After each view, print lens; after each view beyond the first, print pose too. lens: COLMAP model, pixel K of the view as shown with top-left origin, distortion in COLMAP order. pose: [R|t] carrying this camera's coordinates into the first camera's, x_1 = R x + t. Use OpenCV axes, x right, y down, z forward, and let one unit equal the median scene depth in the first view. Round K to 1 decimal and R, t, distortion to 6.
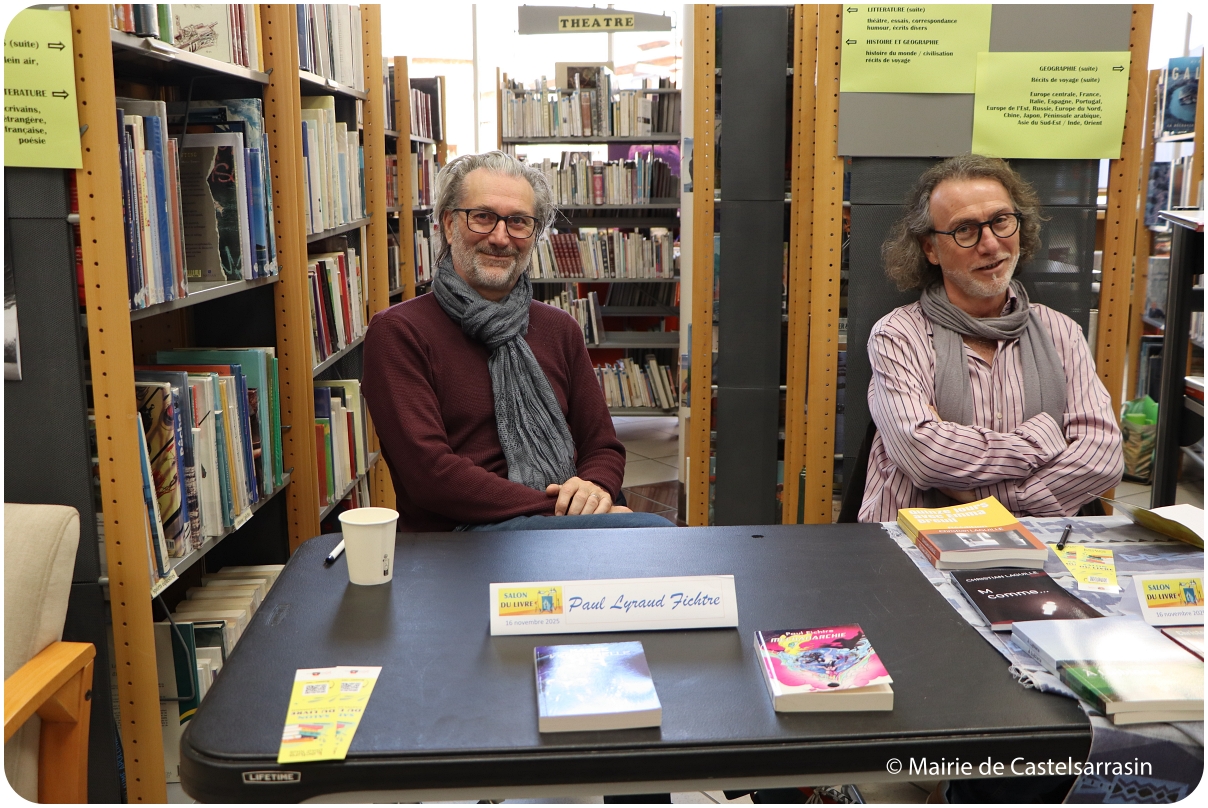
lens RADIAL K [[1228.3, 0, 604.0], [0, 1228.3, 404.0], [0, 0, 1]] dist [-0.145489, 0.298768]
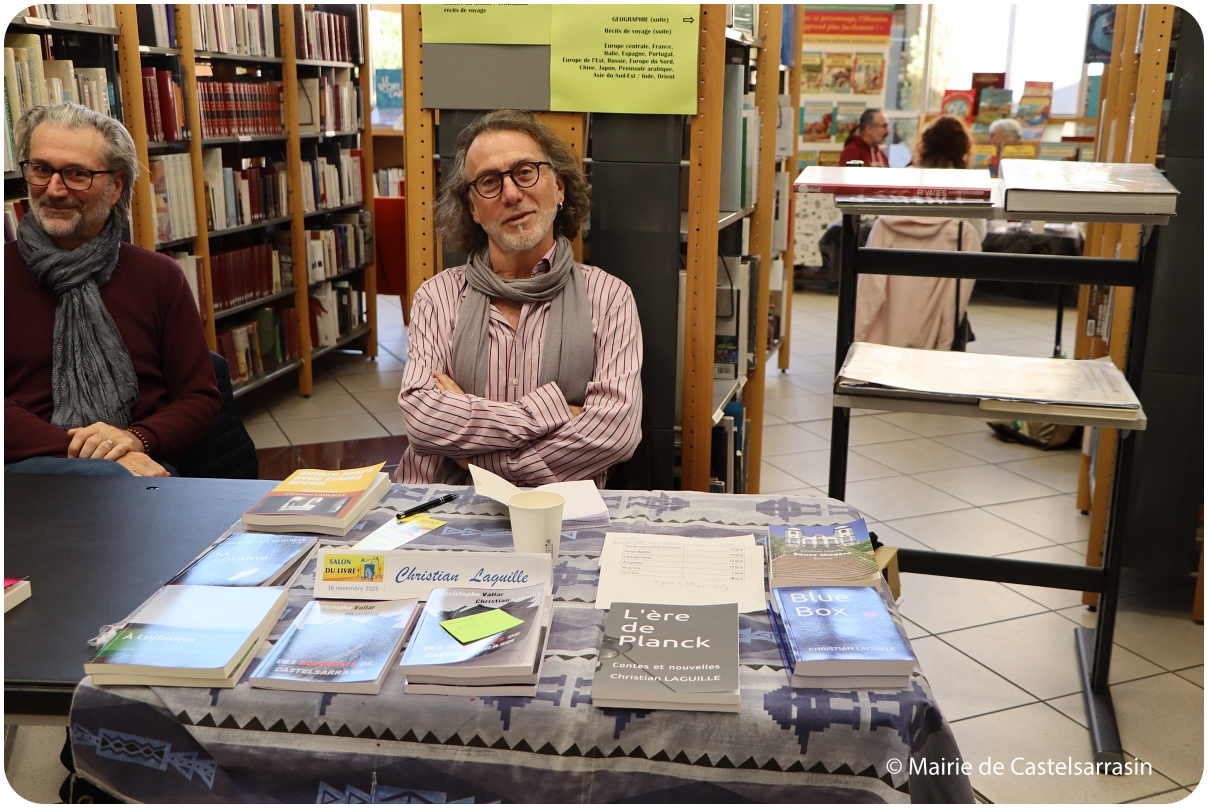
lens RADIAL K [[1293.6, 0, 604.0], [0, 1293.6, 404.0], [0, 0, 1]] dist [-0.100127, 0.224983]
pose [[0.990771, 0.043960, -0.128218, 0.507407], [-0.036217, 0.997412, 0.062110, -0.036253], [0.130617, -0.056893, 0.989799, -0.030297]]
